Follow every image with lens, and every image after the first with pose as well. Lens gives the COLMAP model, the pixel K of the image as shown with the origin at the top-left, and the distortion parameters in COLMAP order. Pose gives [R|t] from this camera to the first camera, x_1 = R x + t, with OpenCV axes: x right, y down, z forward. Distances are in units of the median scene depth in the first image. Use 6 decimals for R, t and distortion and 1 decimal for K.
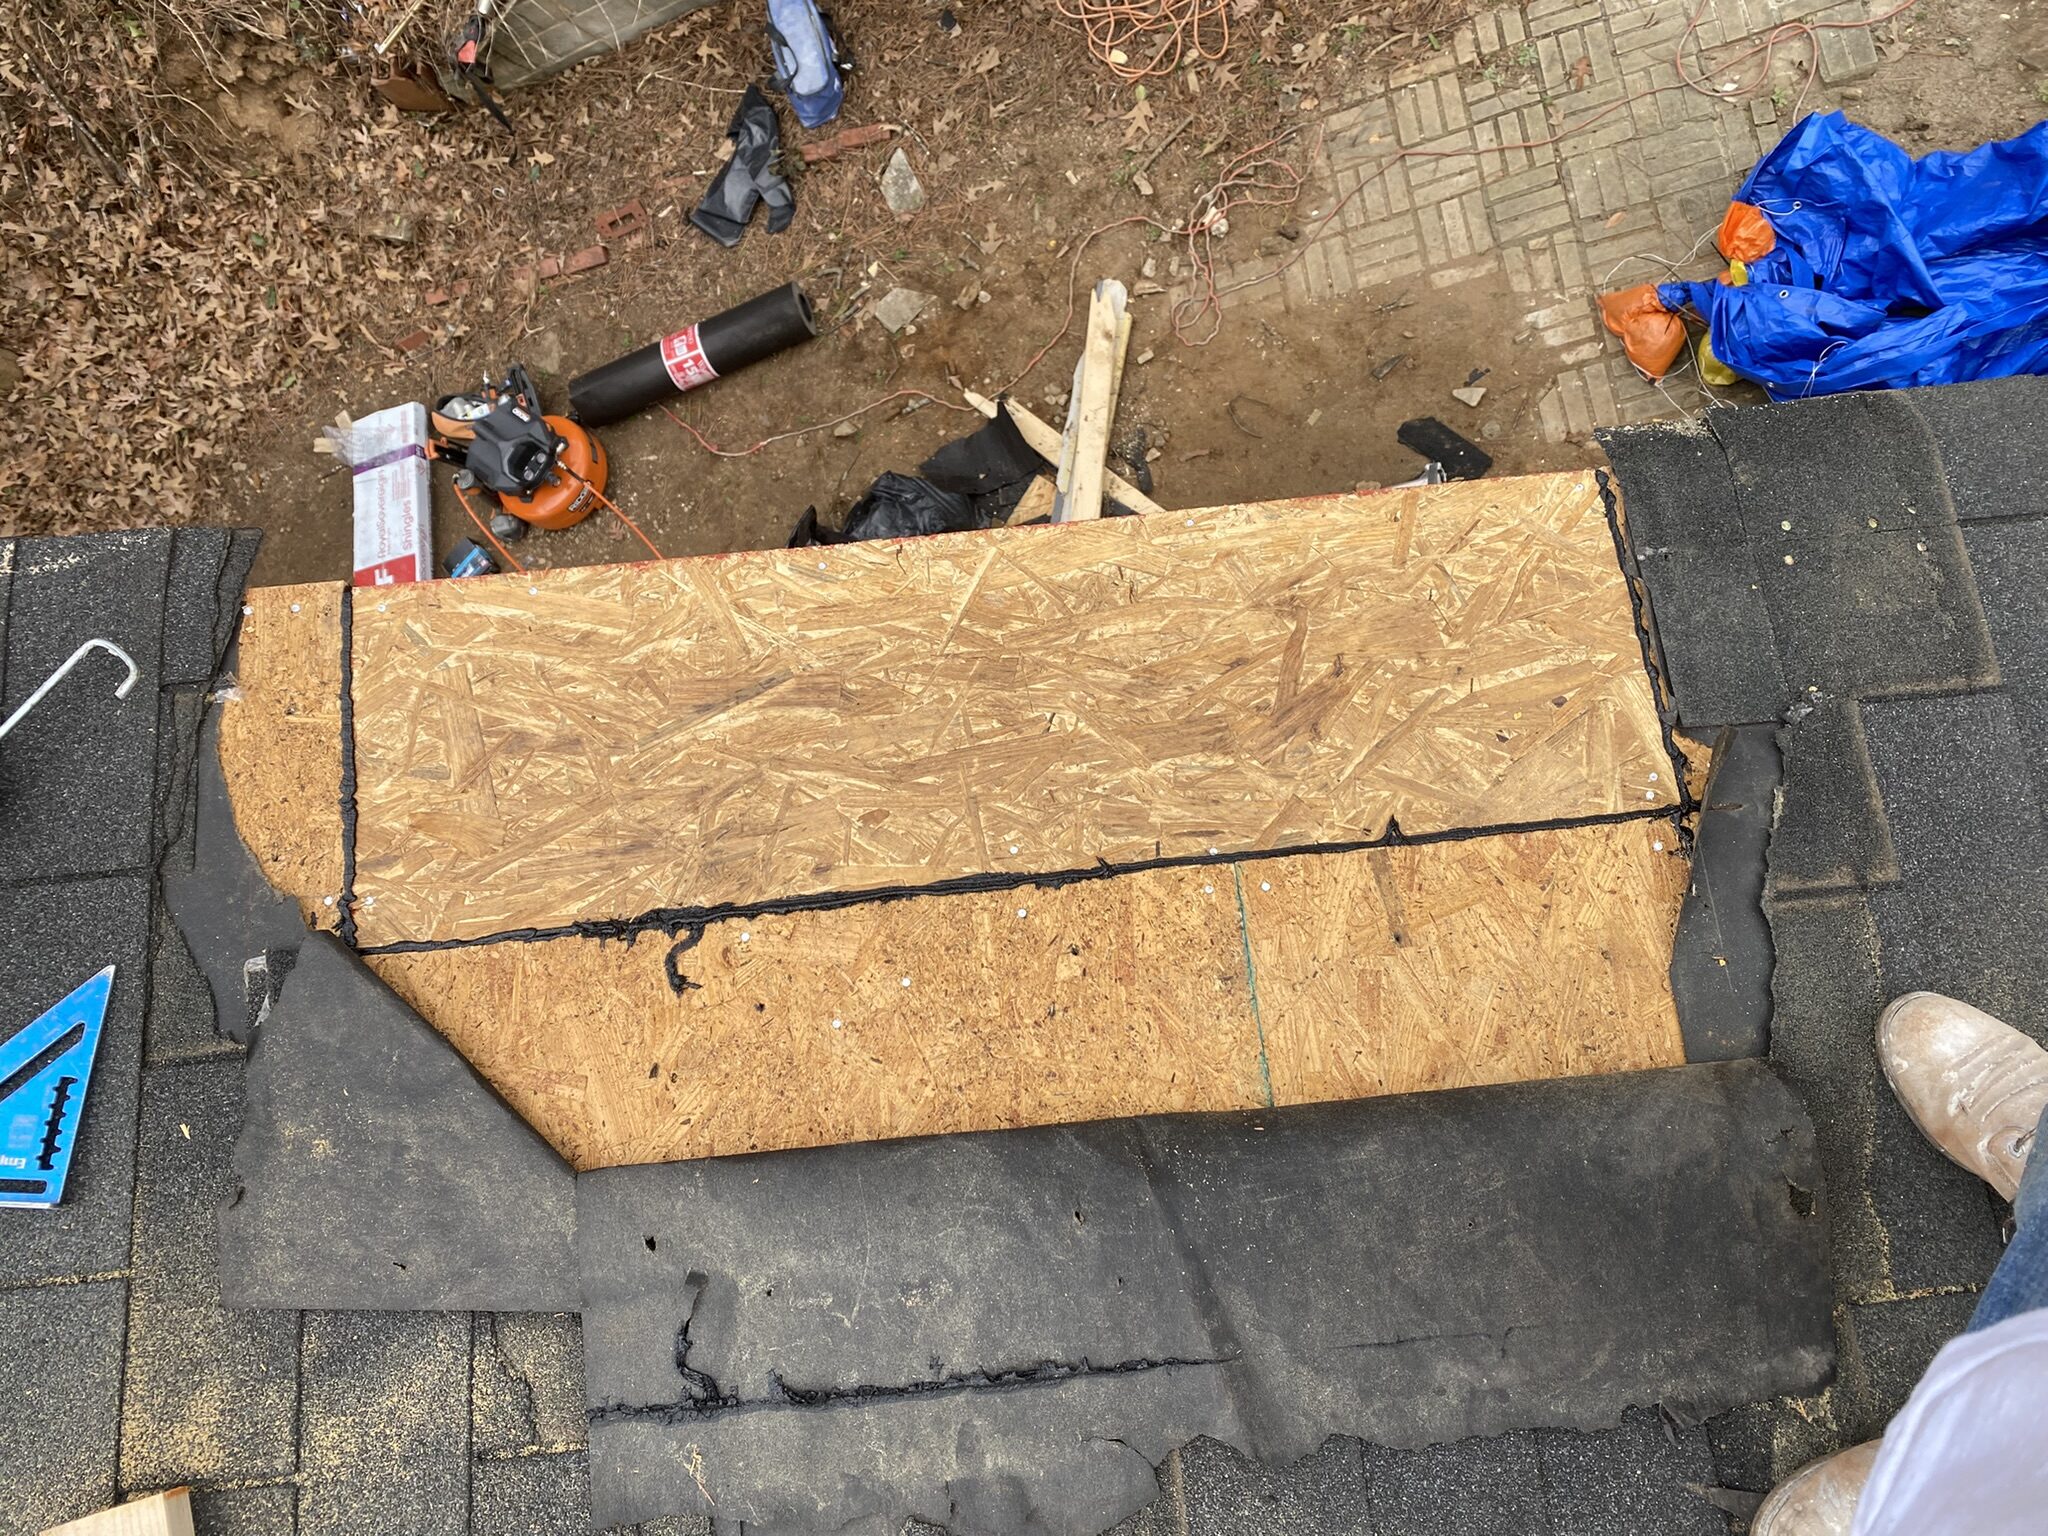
lens RADIAL K [[1572.6, 0, 992.7], [0, 1572.6, 741.5], [0, 0, 1]] dist [0.008713, -0.000199]
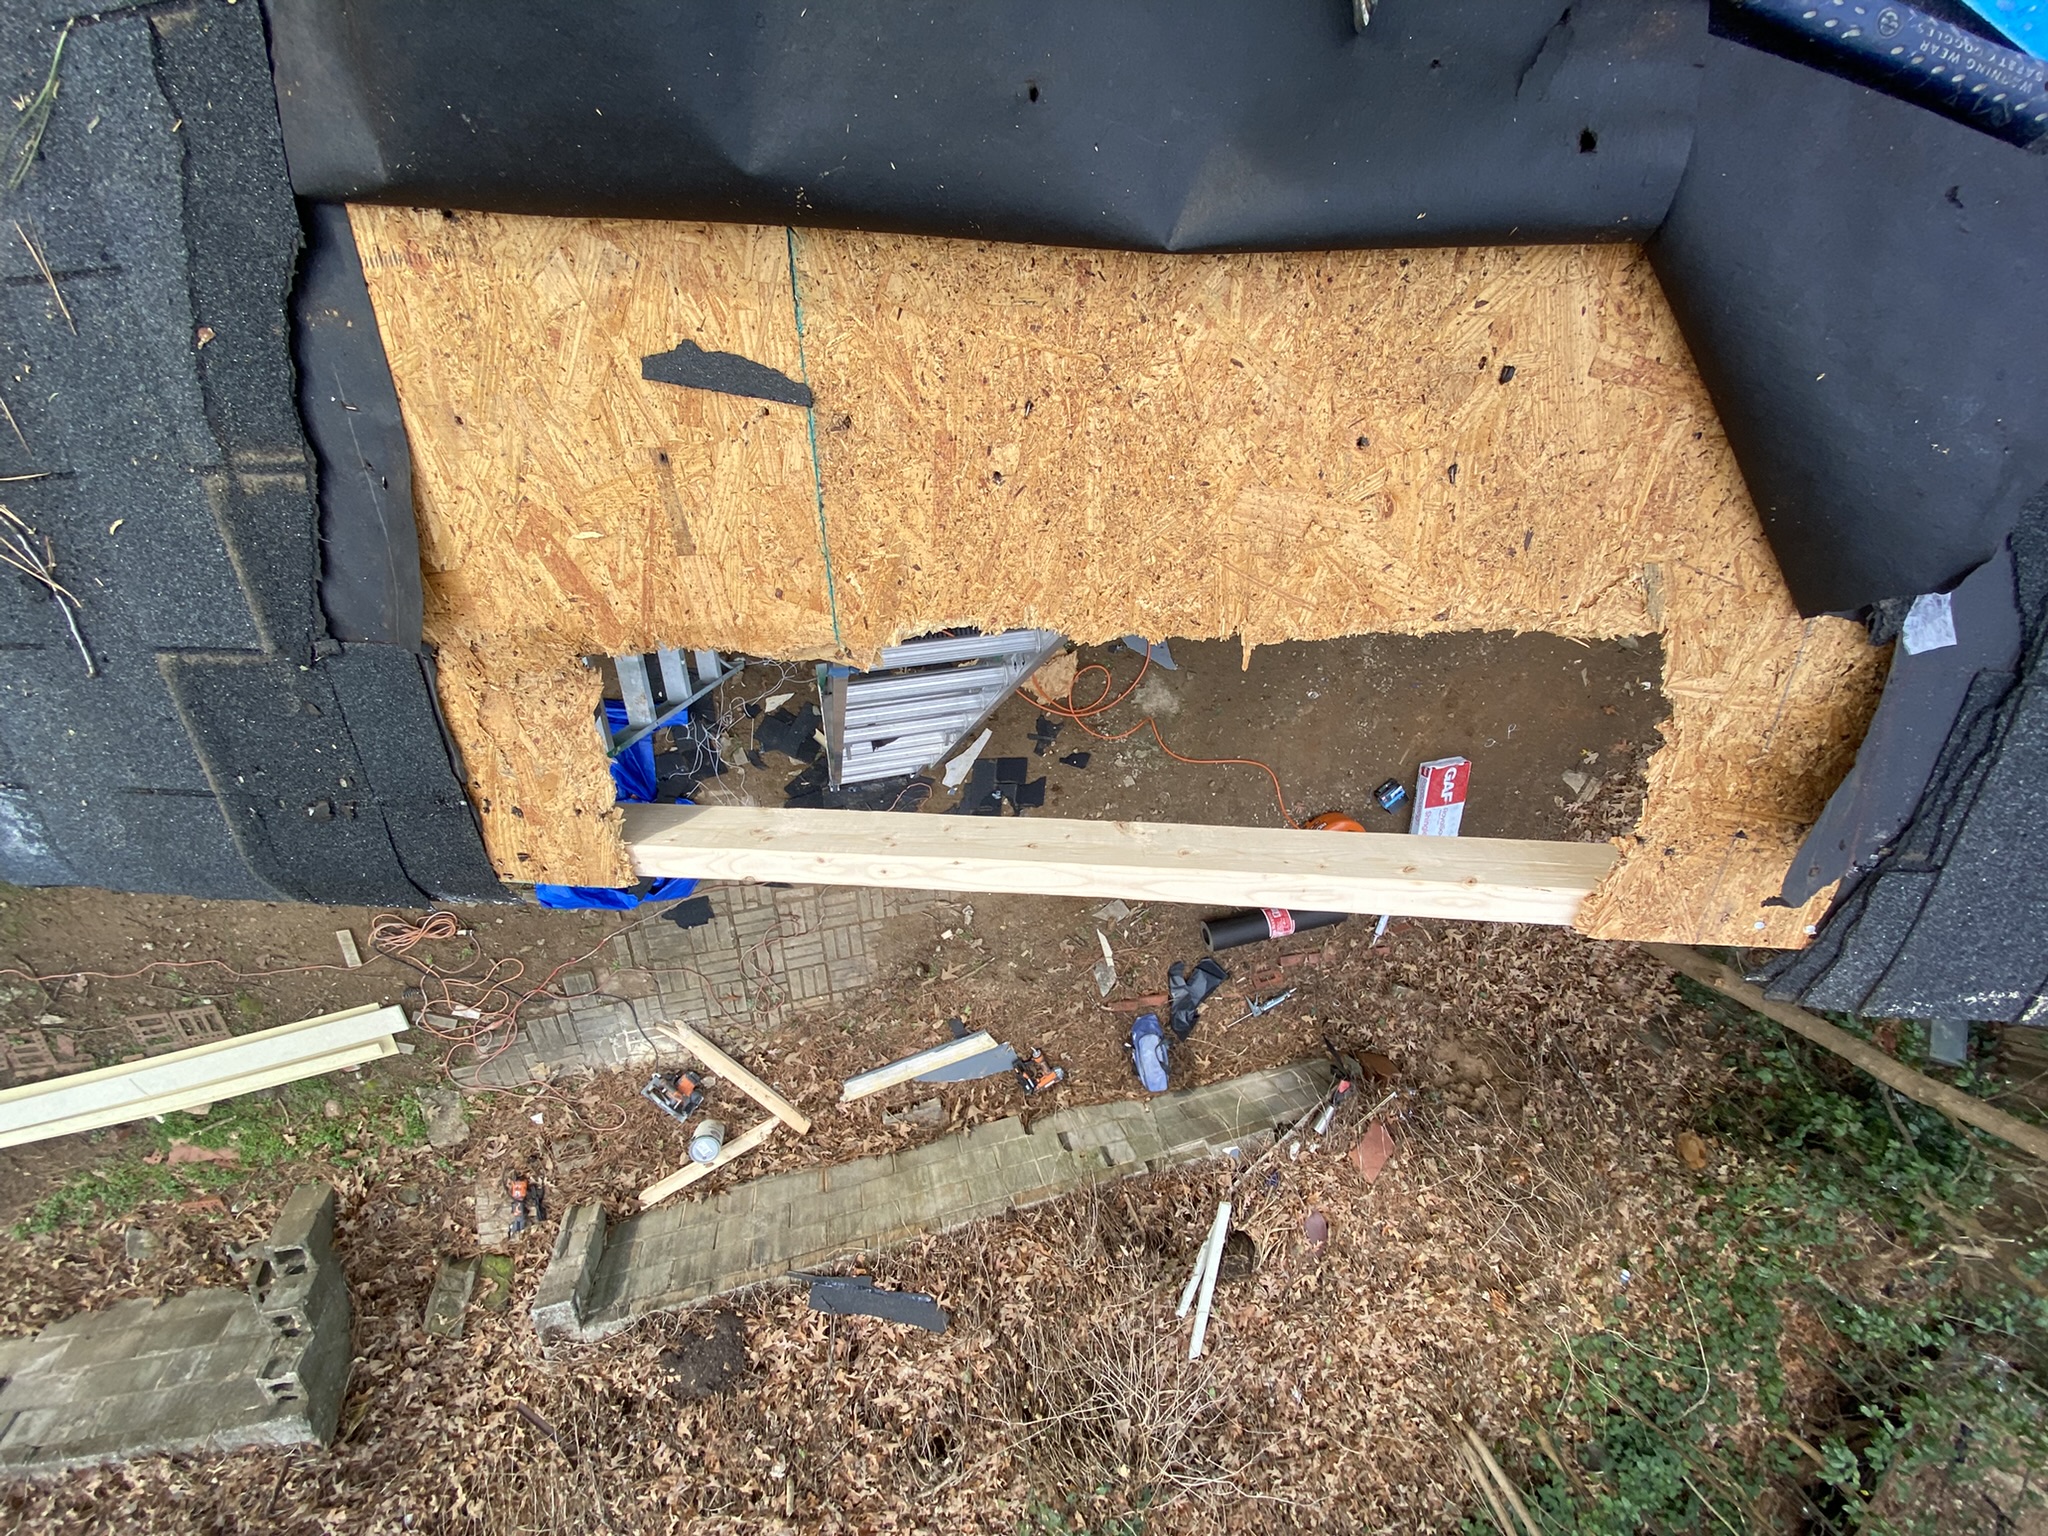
lens RADIAL K [[828.6, 0, 1024.0], [0, 828.6, 768.0], [0, 0, 1]] dist [0.012851, -0.016893]
pose [[-0.990228, -0.121087, 0.069188, -0.003687], [0.109470, -0.982252, -0.152305, 0.009145], [0.086402, -0.143243, 0.985909, 0.109541]]
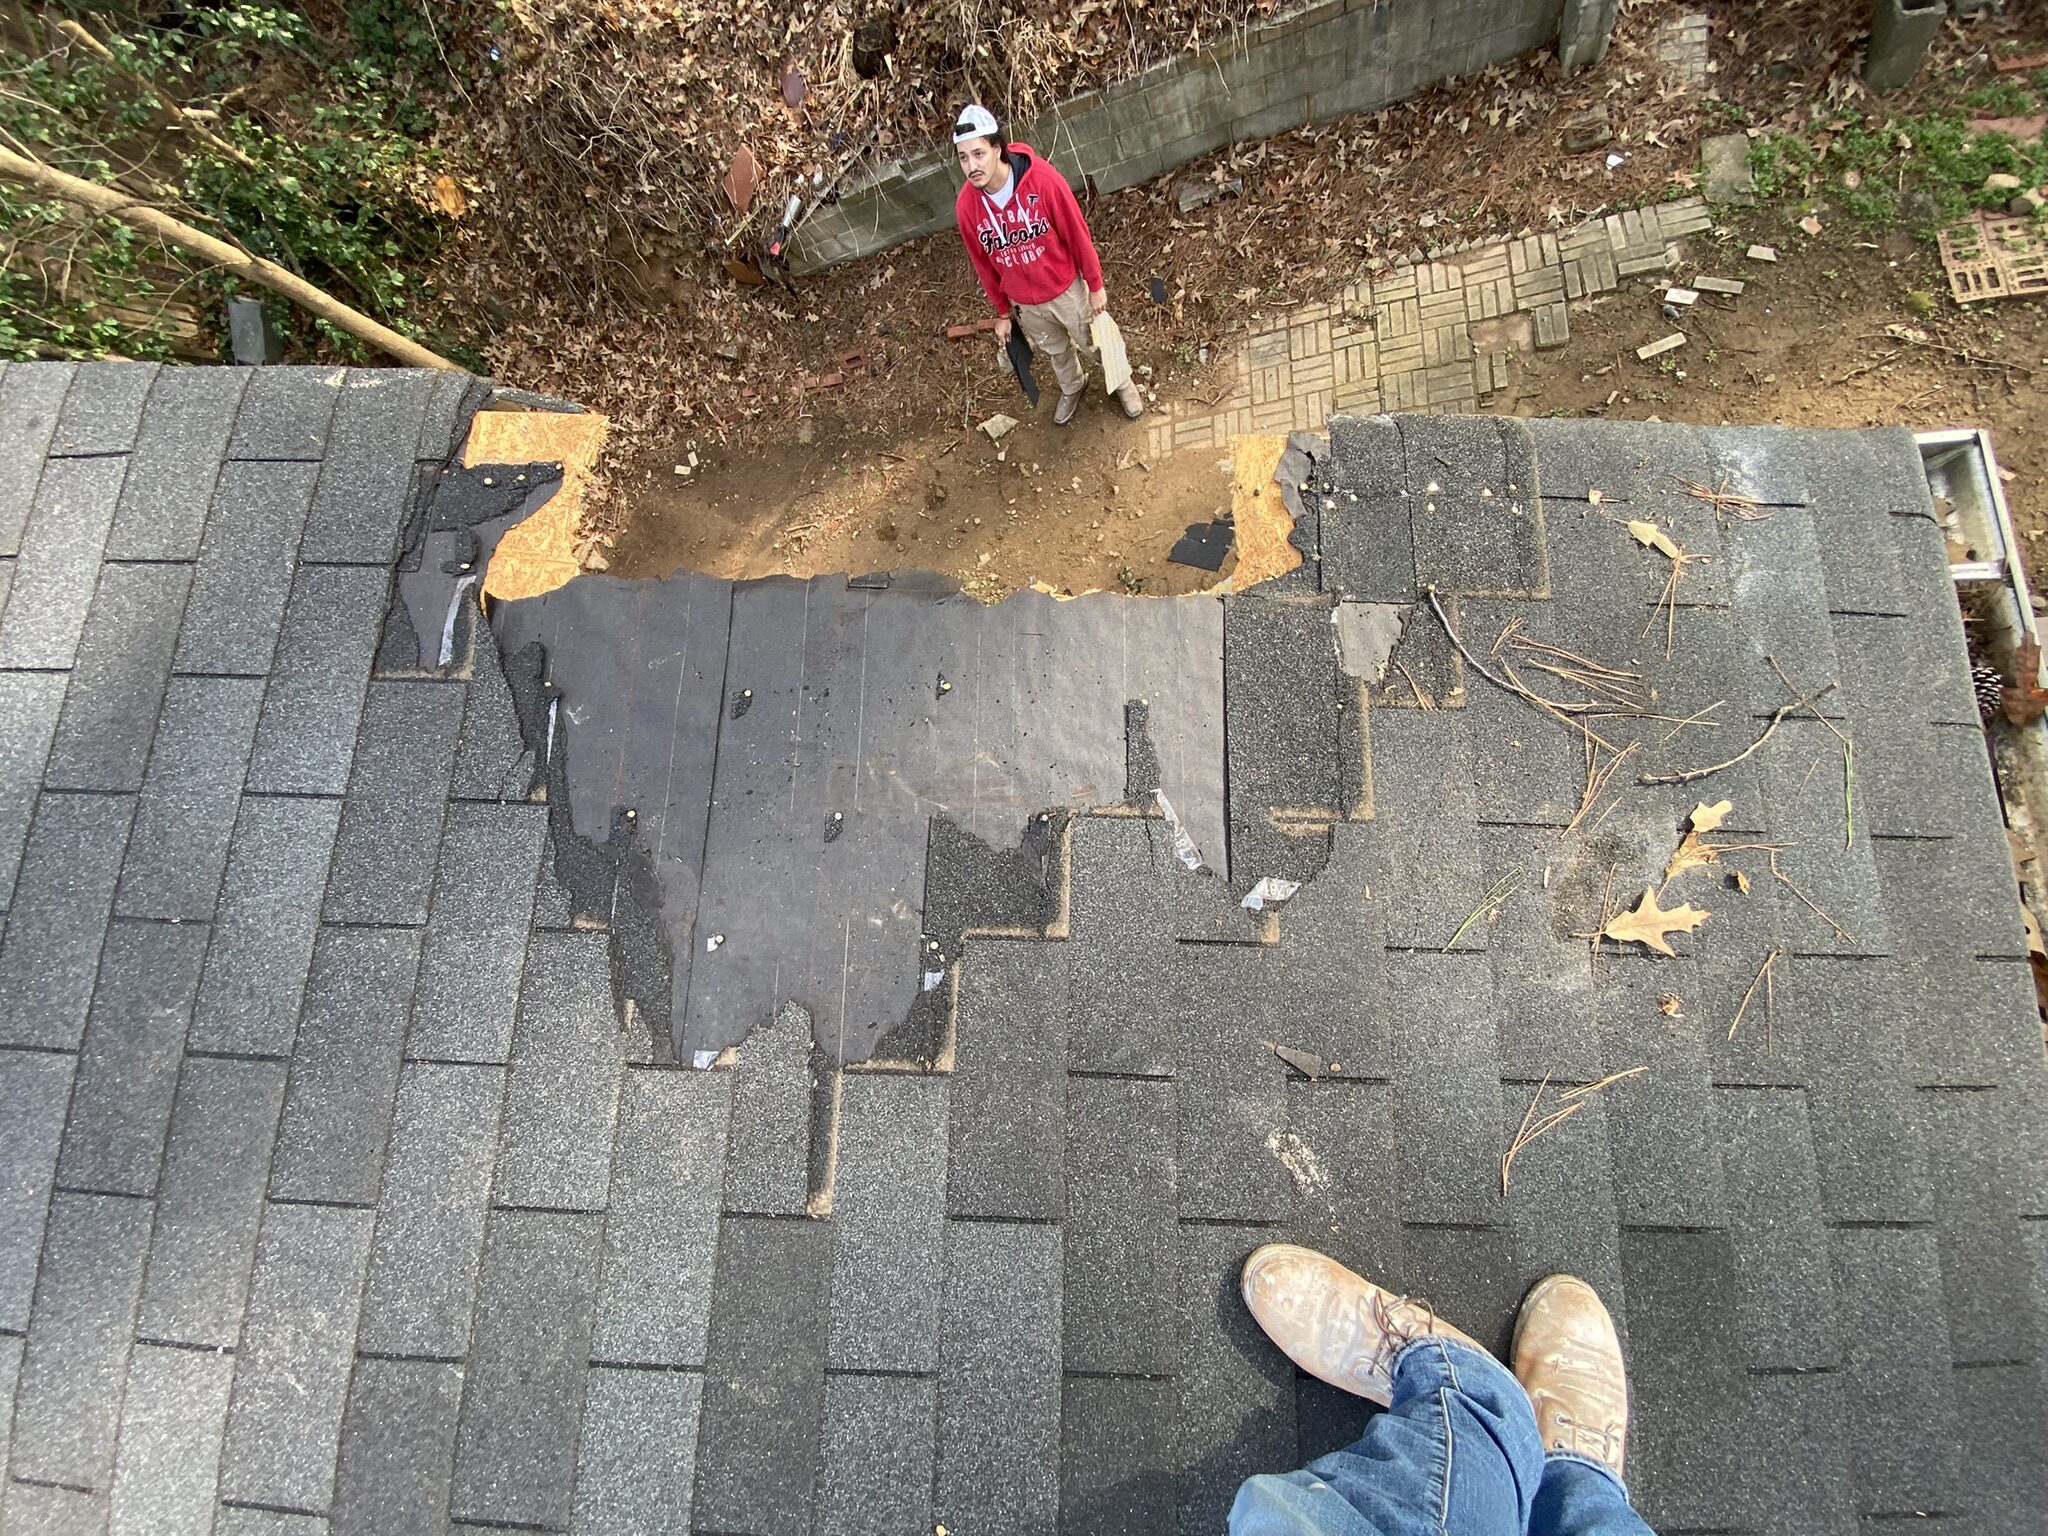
lens RADIAL K [[828.6, 0, 1024.0], [0, 828.6, 768.0], [0, 0, 1]] dist [0.012851, -0.016893]
pose [[0.991912, 0.125358, -0.019878, 0.034834], [-0.123424, 0.989182, 0.079278, 0.030427], [0.029601, -0.076184, 0.996654, 0.031399]]
